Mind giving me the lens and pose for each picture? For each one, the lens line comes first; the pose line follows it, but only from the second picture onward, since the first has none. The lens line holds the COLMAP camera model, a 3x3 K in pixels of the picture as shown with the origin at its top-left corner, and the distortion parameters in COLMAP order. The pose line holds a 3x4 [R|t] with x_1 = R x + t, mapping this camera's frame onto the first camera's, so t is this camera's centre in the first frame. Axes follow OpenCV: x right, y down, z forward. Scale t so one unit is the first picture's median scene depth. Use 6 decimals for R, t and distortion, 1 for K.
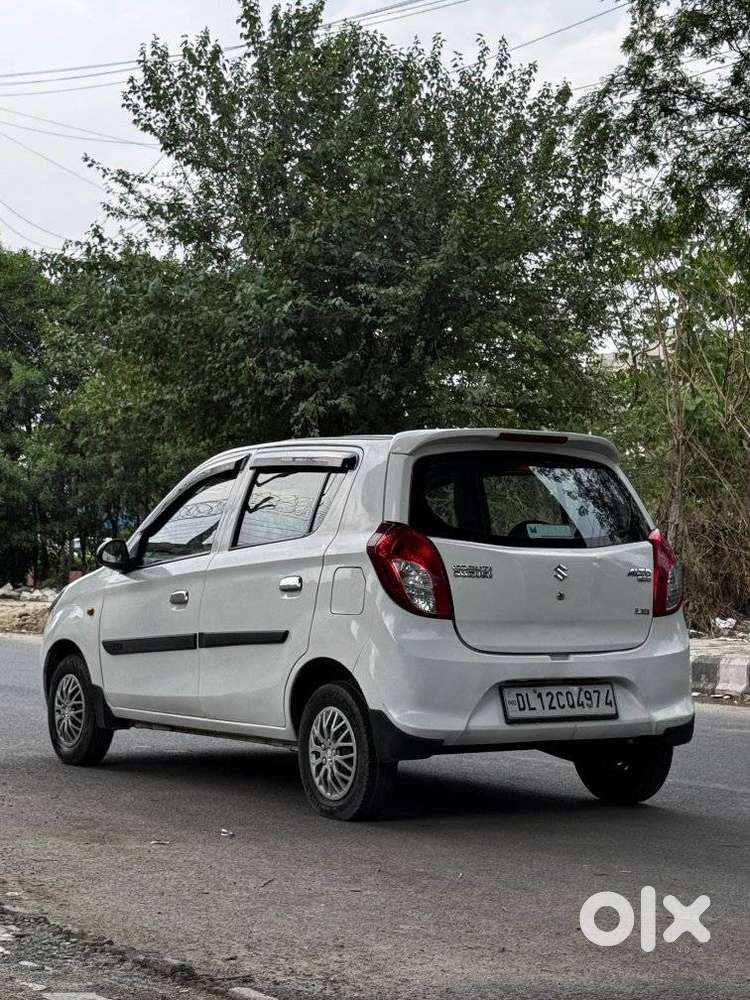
lens RADIAL K [[2083.7, 0, 374.6], [0, 2083.7, 553.9], [0, 0, 1]] dist [0.236435, 0.009620]
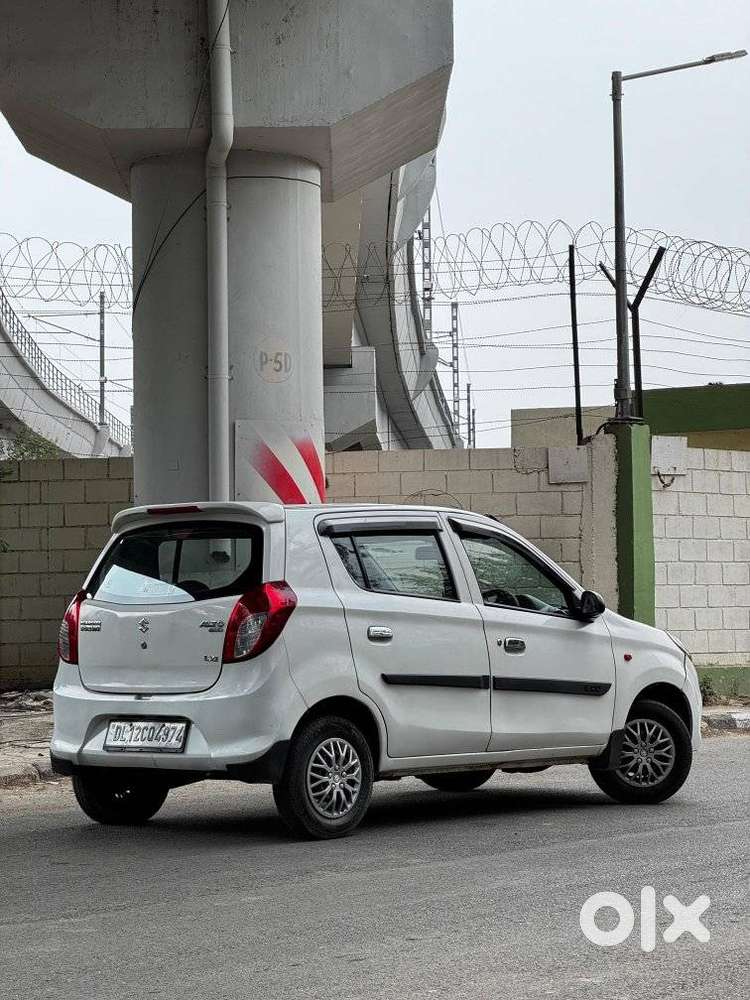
lens RADIAL K [[2644.0, 0, 413.7], [0, 2644.0, 612.9], [0, 0, 1]] dist [0.114962, -0.005484]
pose [[0.252069, -0.009917, -0.967658, 0.379583], [0.030592, 0.999529, -0.002275, 0.002357], [0.967225, -0.029030, 0.252254, 0.186014]]
